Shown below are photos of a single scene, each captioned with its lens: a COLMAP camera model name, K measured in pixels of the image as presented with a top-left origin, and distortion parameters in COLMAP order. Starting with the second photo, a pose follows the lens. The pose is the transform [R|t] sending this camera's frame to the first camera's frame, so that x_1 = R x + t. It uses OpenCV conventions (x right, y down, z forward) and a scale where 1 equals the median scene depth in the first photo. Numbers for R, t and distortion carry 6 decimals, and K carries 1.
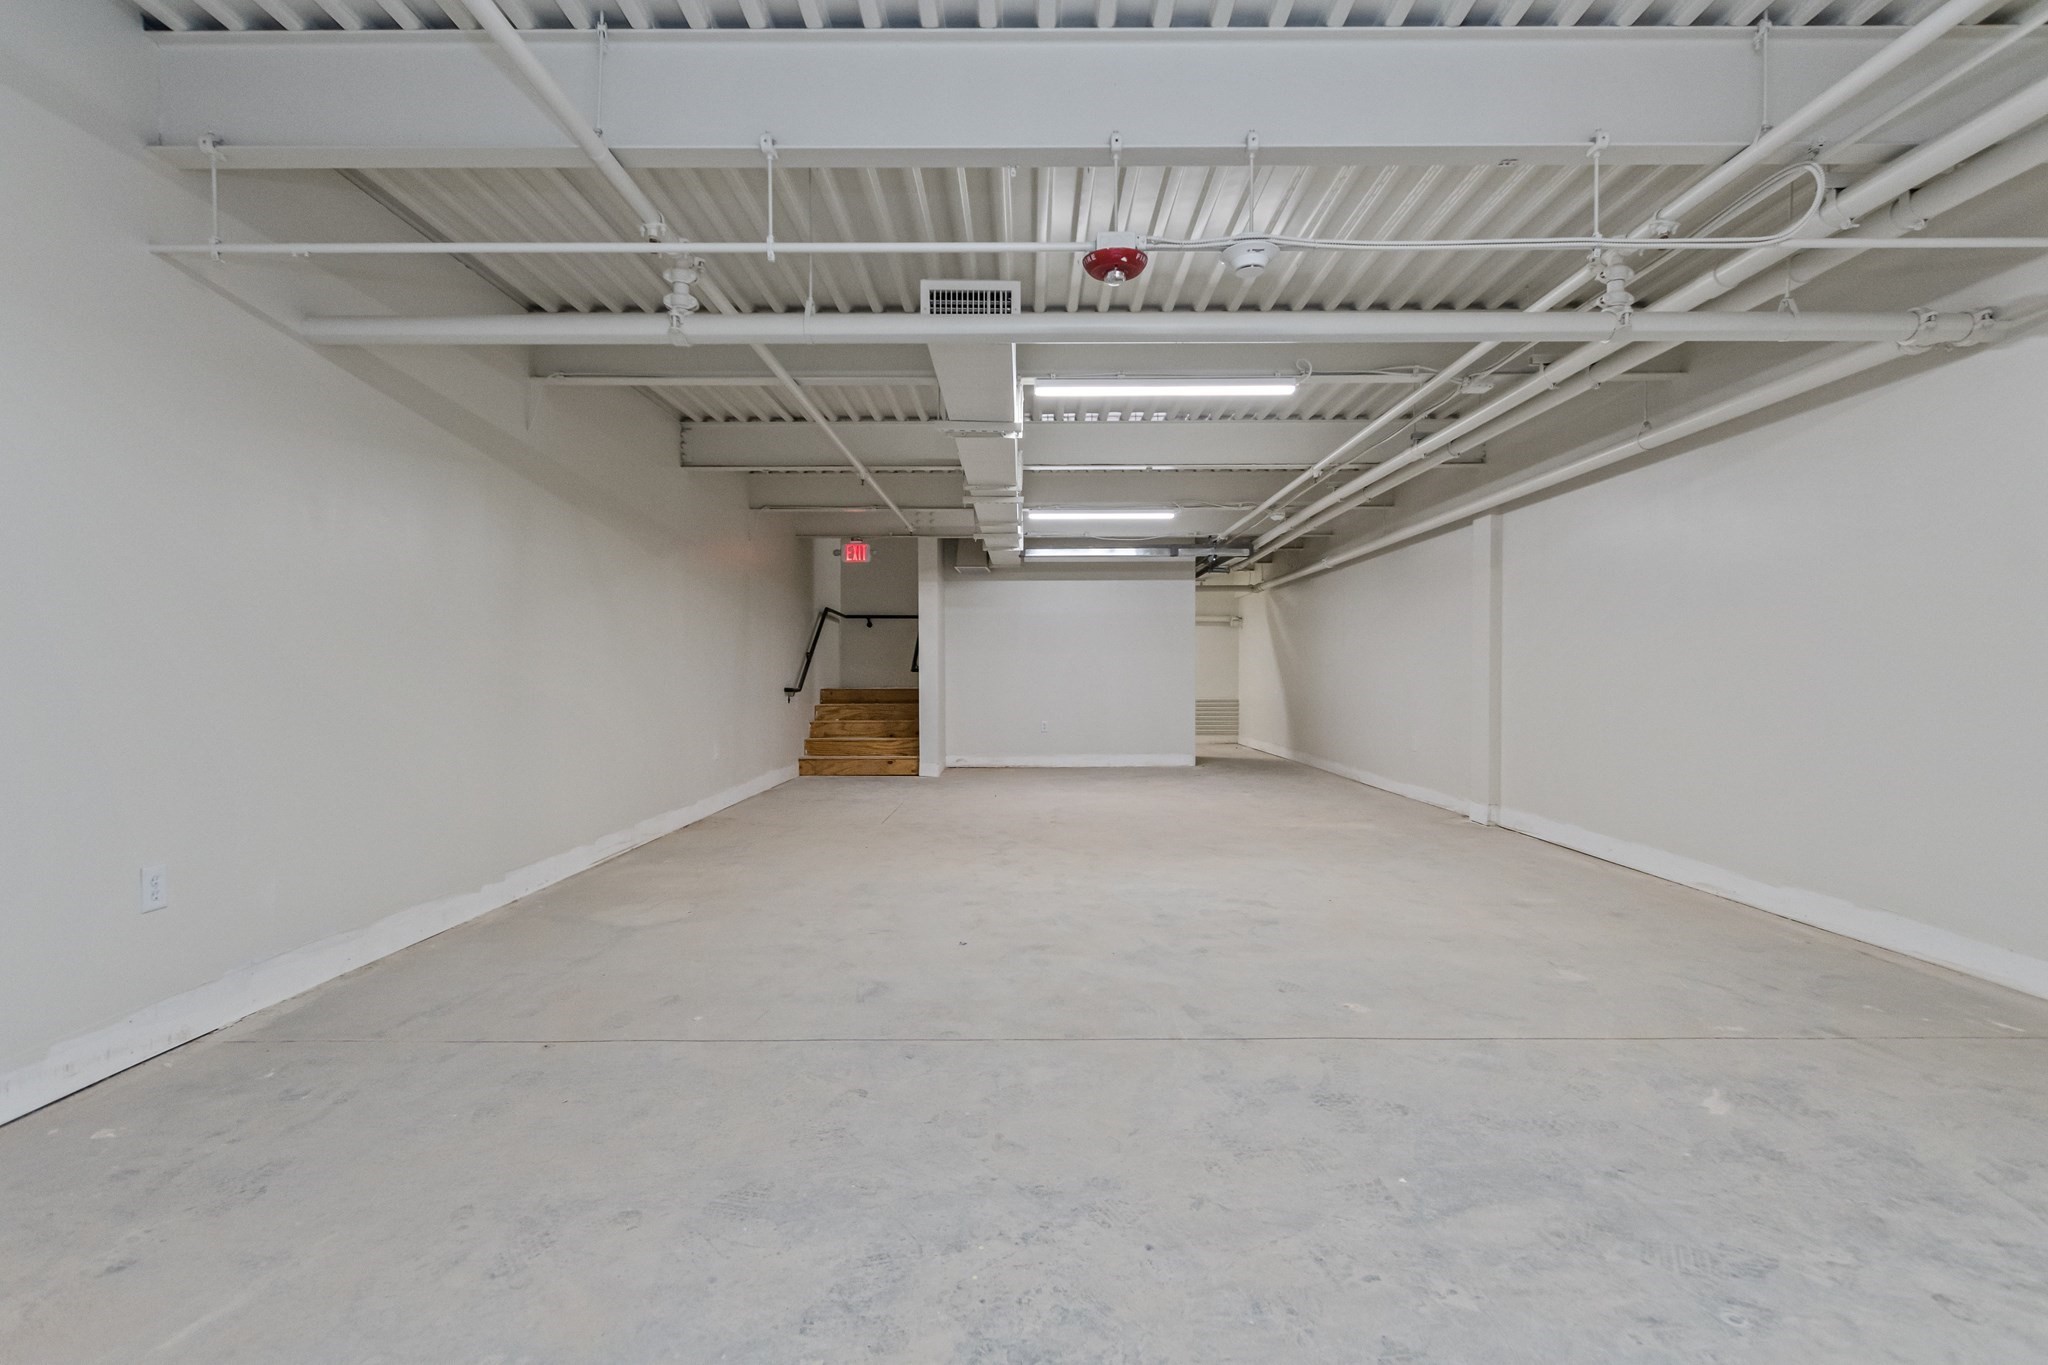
lens RADIAL K [[999.6, 0, 1019.1], [0, 999.6, 694.0], [0, 0, 1]] dist [0.011604, -0.007352]
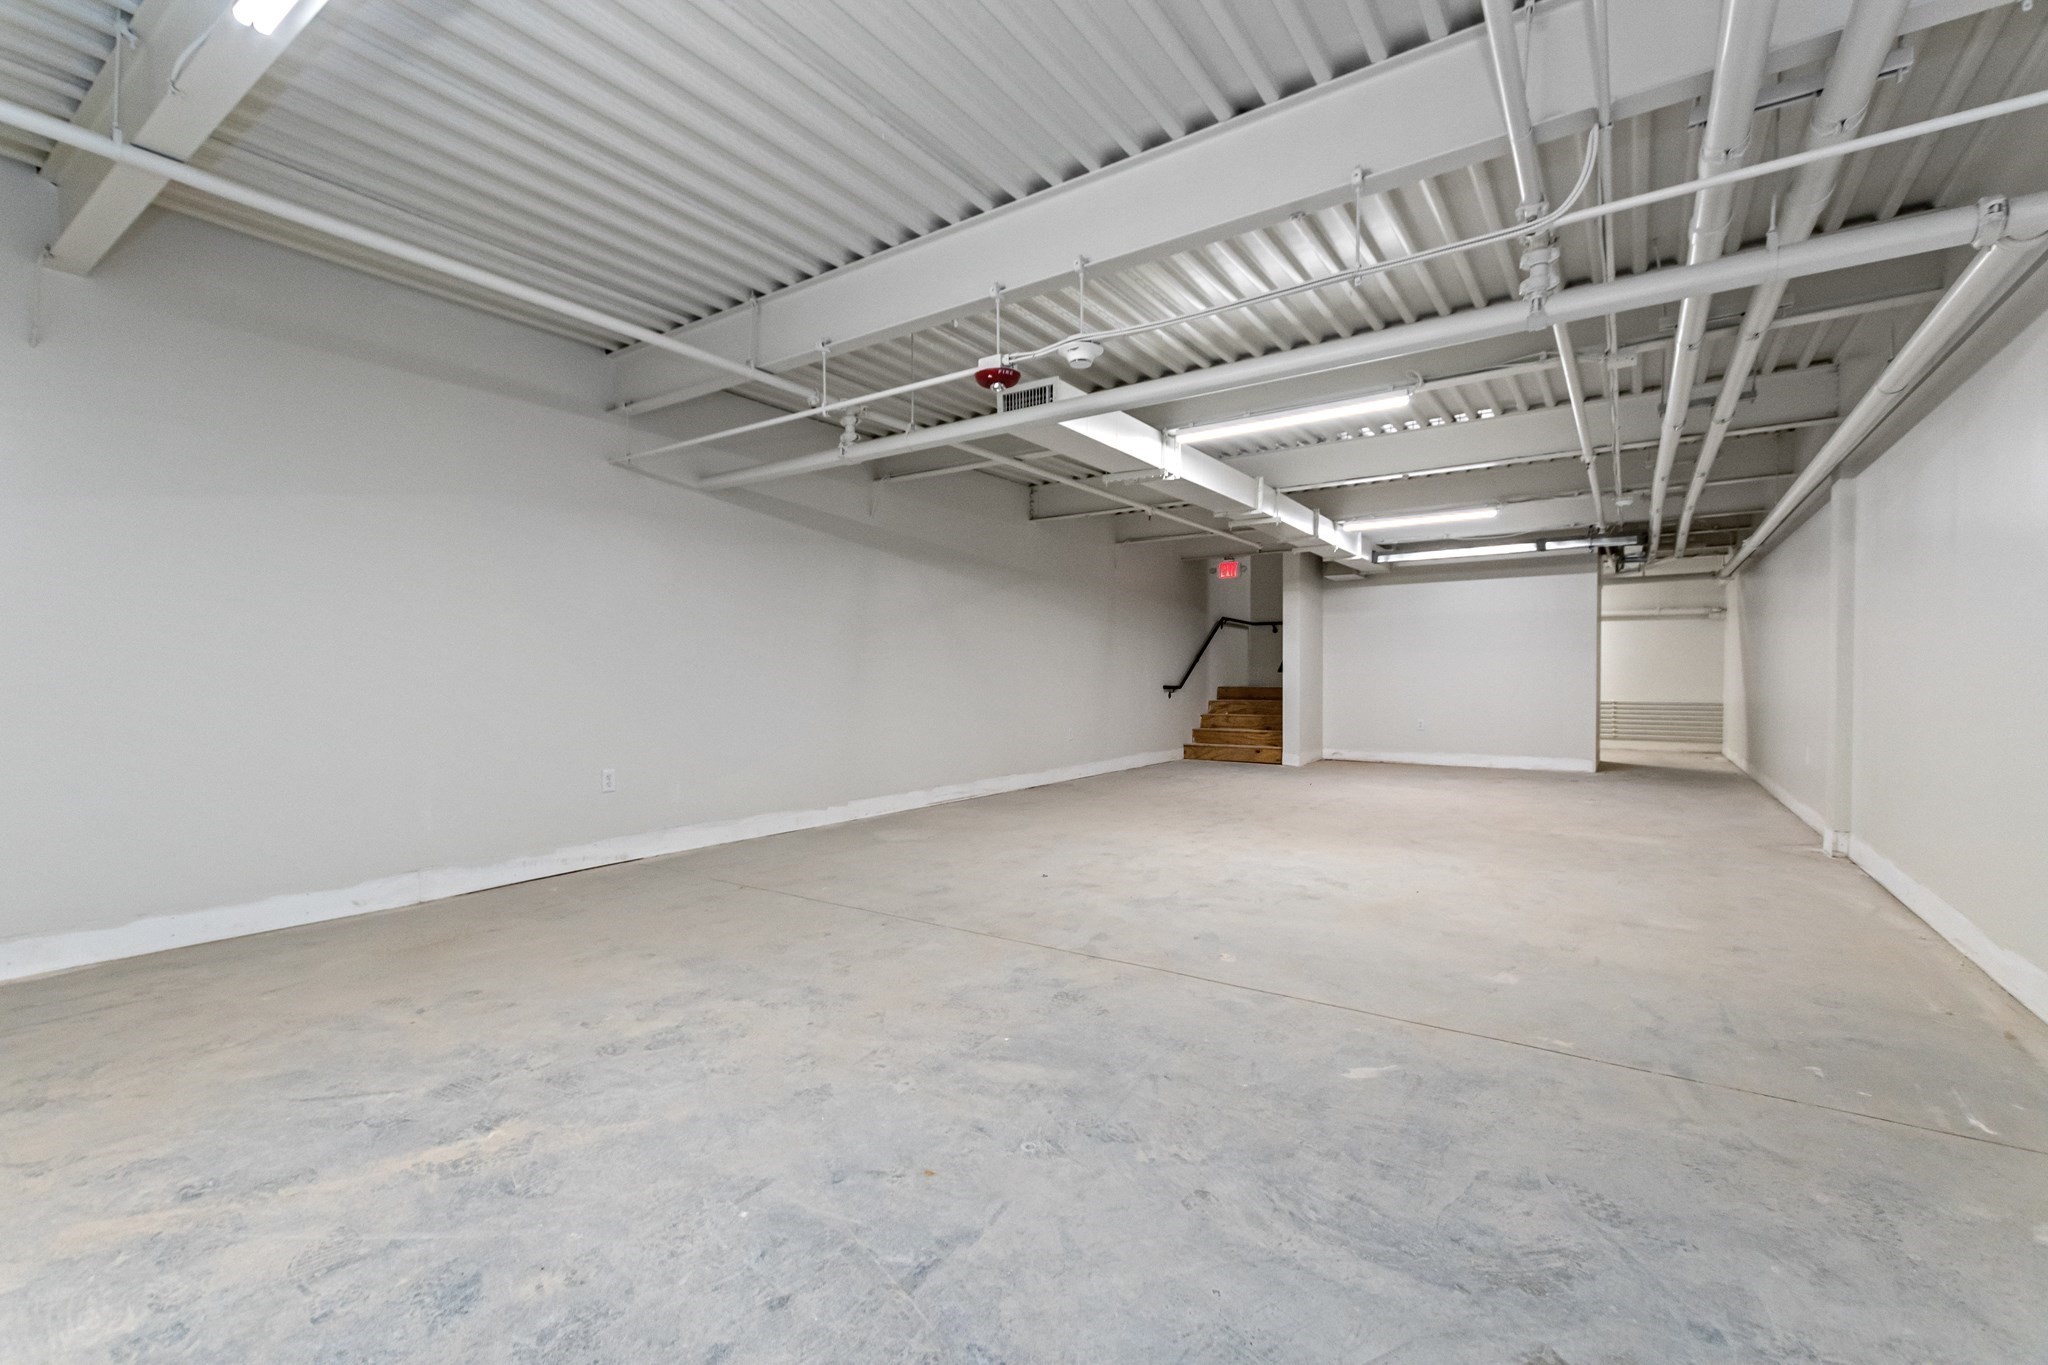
lens RADIAL K [[914.3, 0, 1027.6], [0, 914.3, 697.6], [0, 0, 1]] dist [0.009165, -0.000050]
pose [[0.813735, 0.013160, -0.581088, 0.572024], [-0.010013, 0.999913, 0.008623, 0.001314], [0.581150, -0.001199, 0.813795, -0.005003]]
